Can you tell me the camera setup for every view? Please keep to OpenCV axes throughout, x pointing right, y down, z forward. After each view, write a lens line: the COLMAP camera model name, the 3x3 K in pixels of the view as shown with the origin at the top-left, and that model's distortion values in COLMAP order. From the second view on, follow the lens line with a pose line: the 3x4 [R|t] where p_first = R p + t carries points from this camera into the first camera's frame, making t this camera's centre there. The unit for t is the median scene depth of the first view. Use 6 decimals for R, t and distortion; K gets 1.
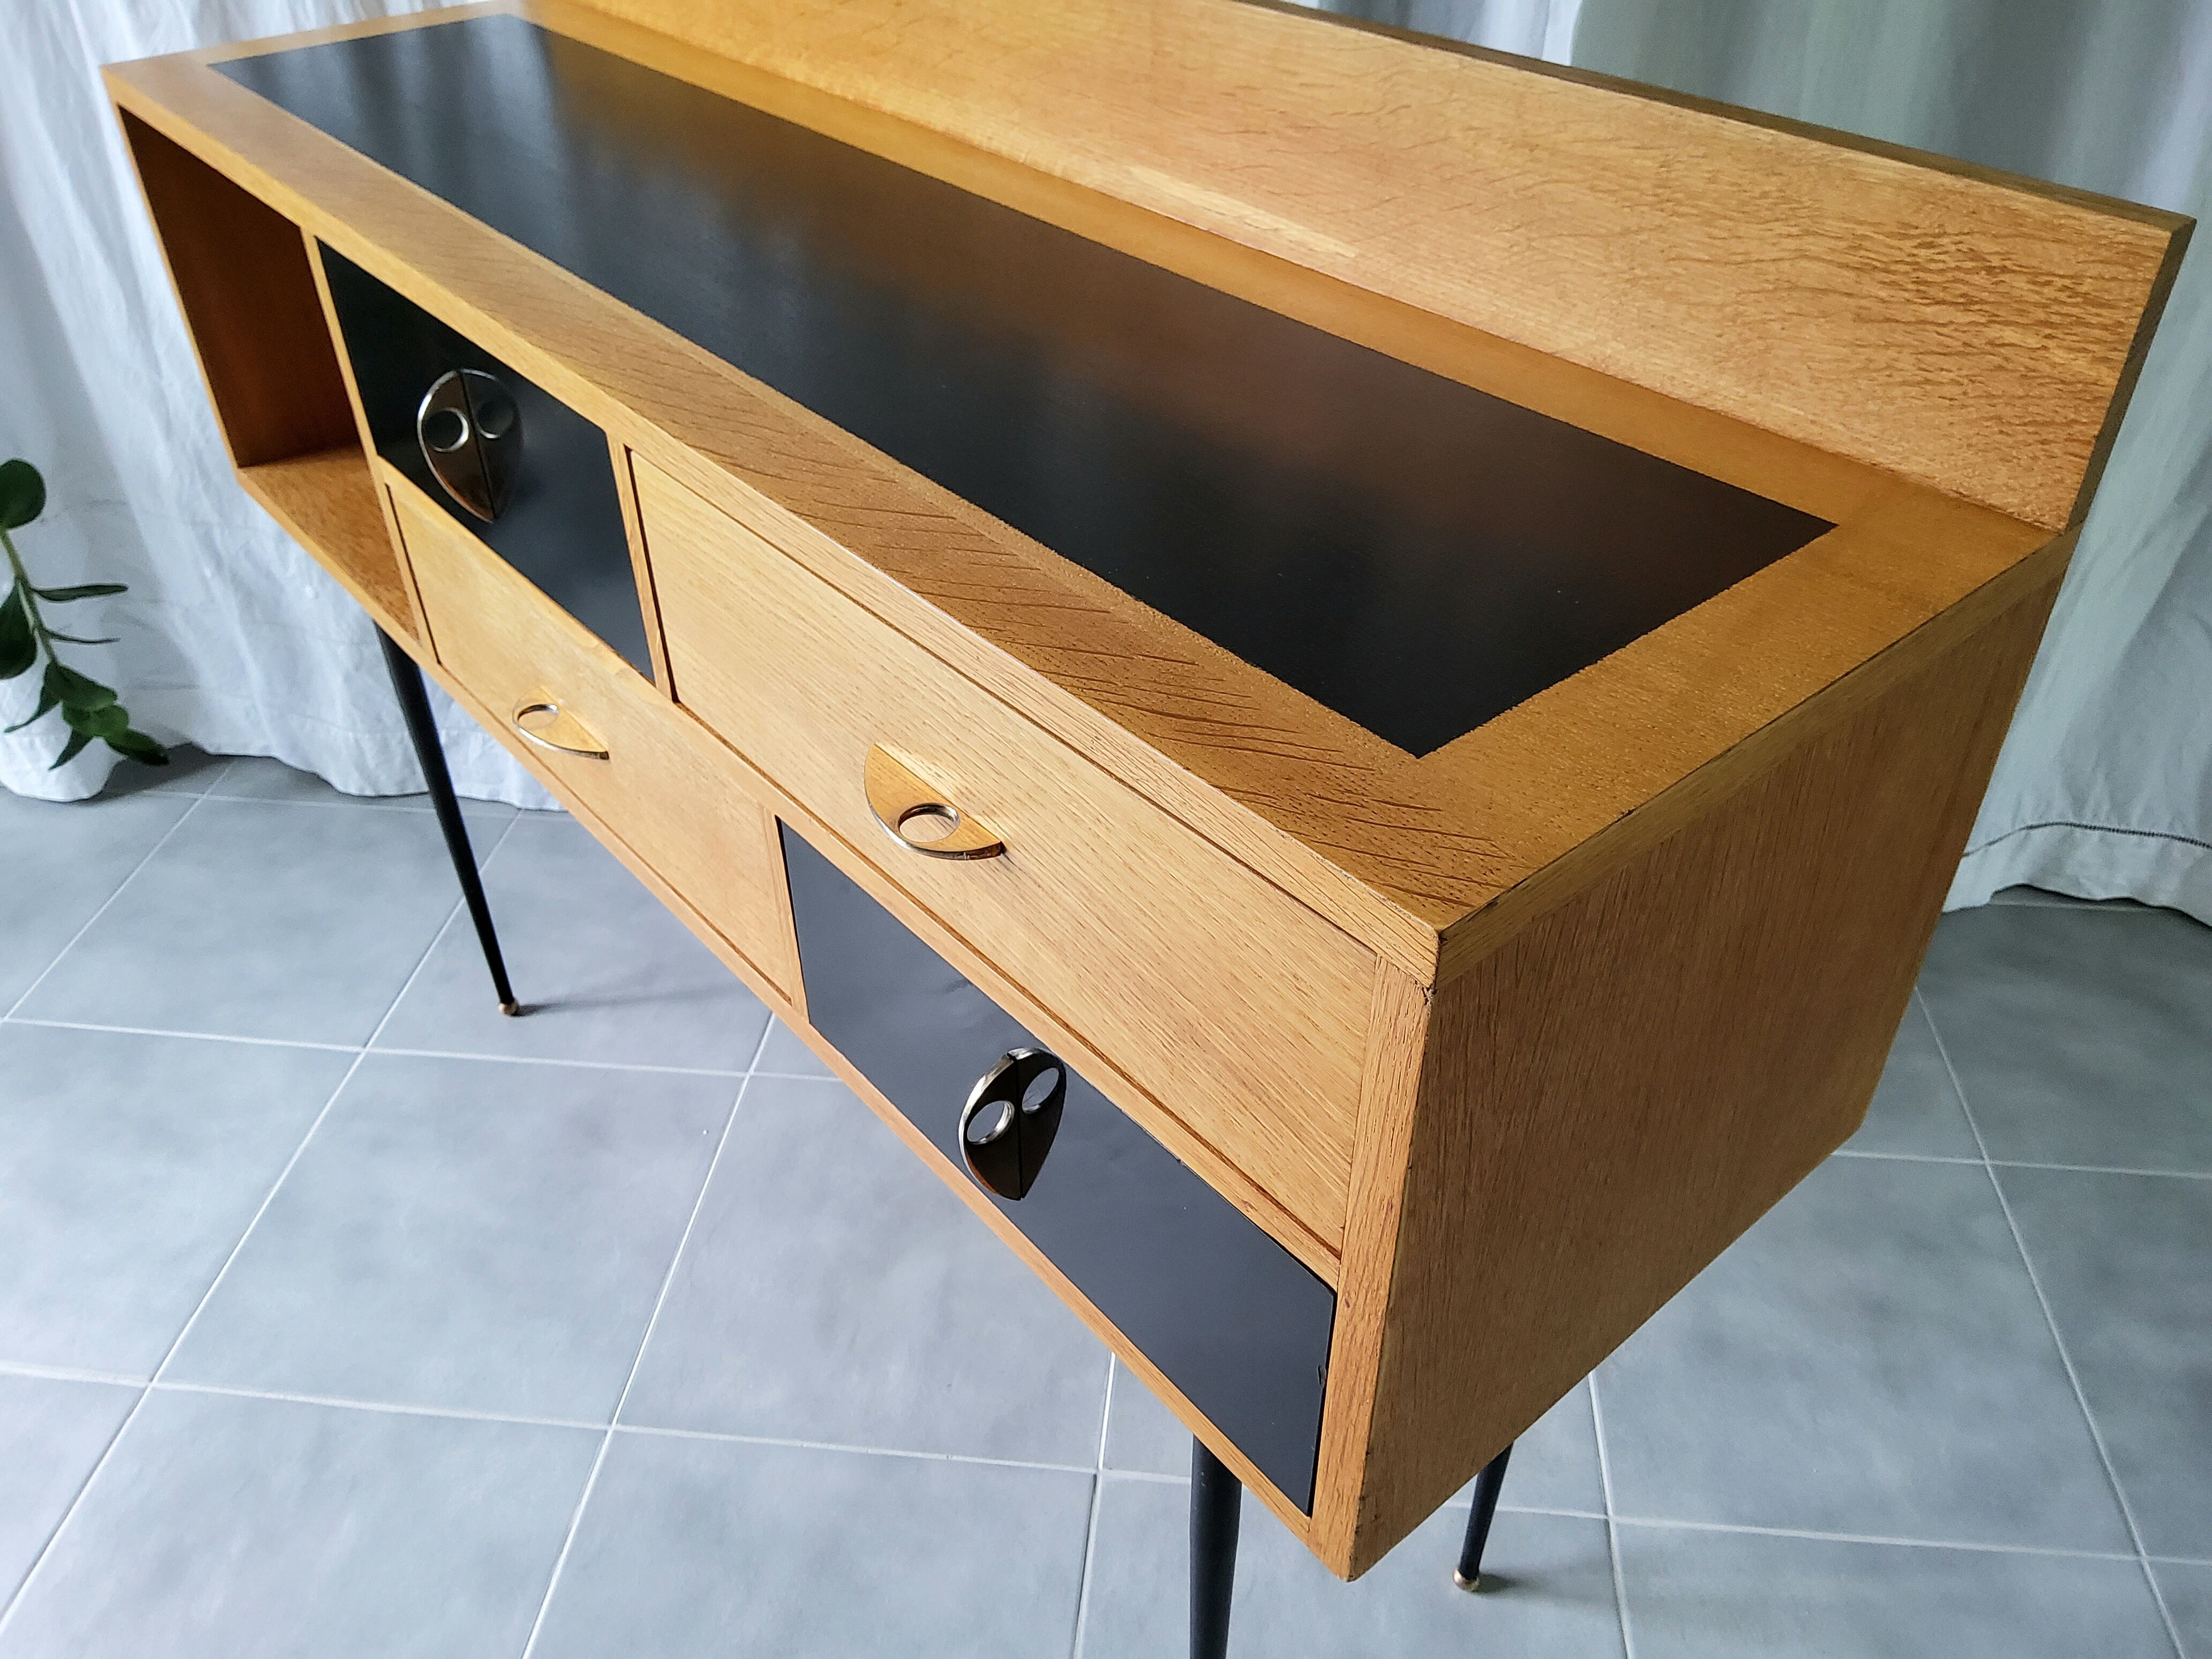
lens RADIAL K [[1731.7, 0, 1117.4], [0, 1731.7, 845.3], [0, 0, 1]] dist [0.072550, -0.077844]
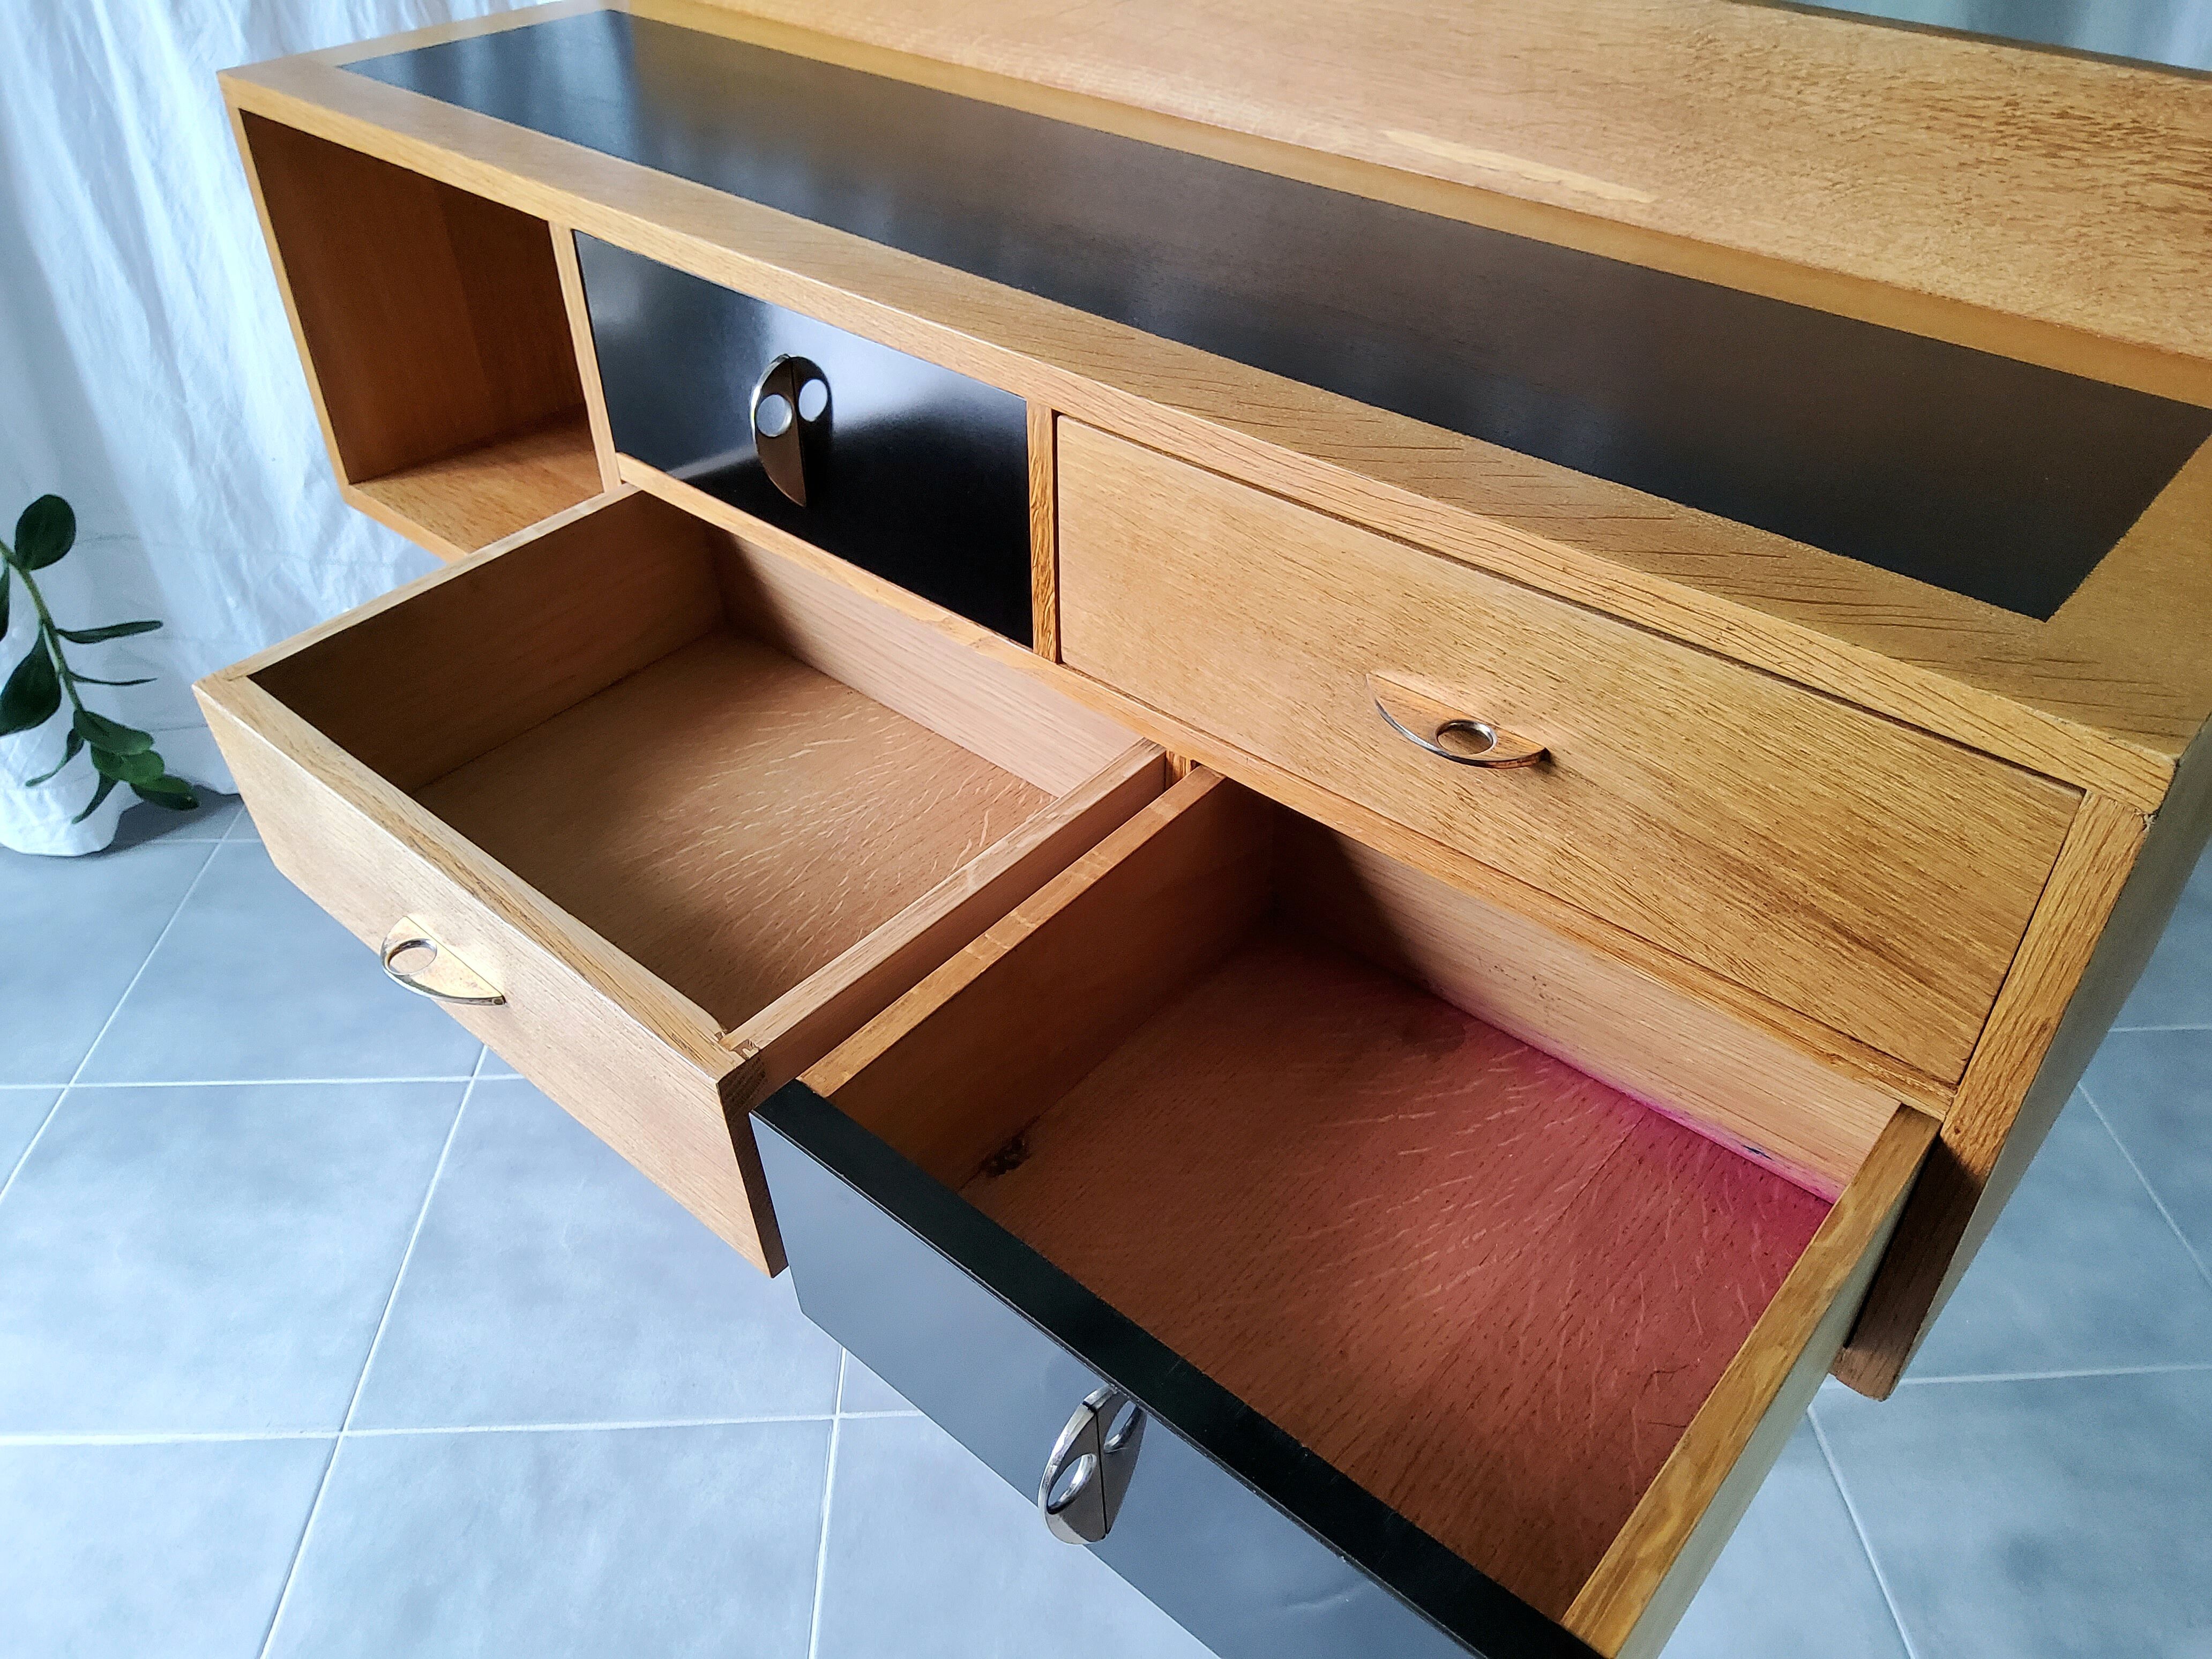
lens RADIAL K [[1734.0, 0, 1126.8], [0, 1734.0, 838.5], [0, 0, 1]] dist [0.075072, -0.097051]
pose [[0.987966, -0.083004, 0.130511, -0.258672], [0.083366, 0.996515, 0.002692, 0.016237], [-0.130280, 0.008220, 0.991443, -0.017410]]
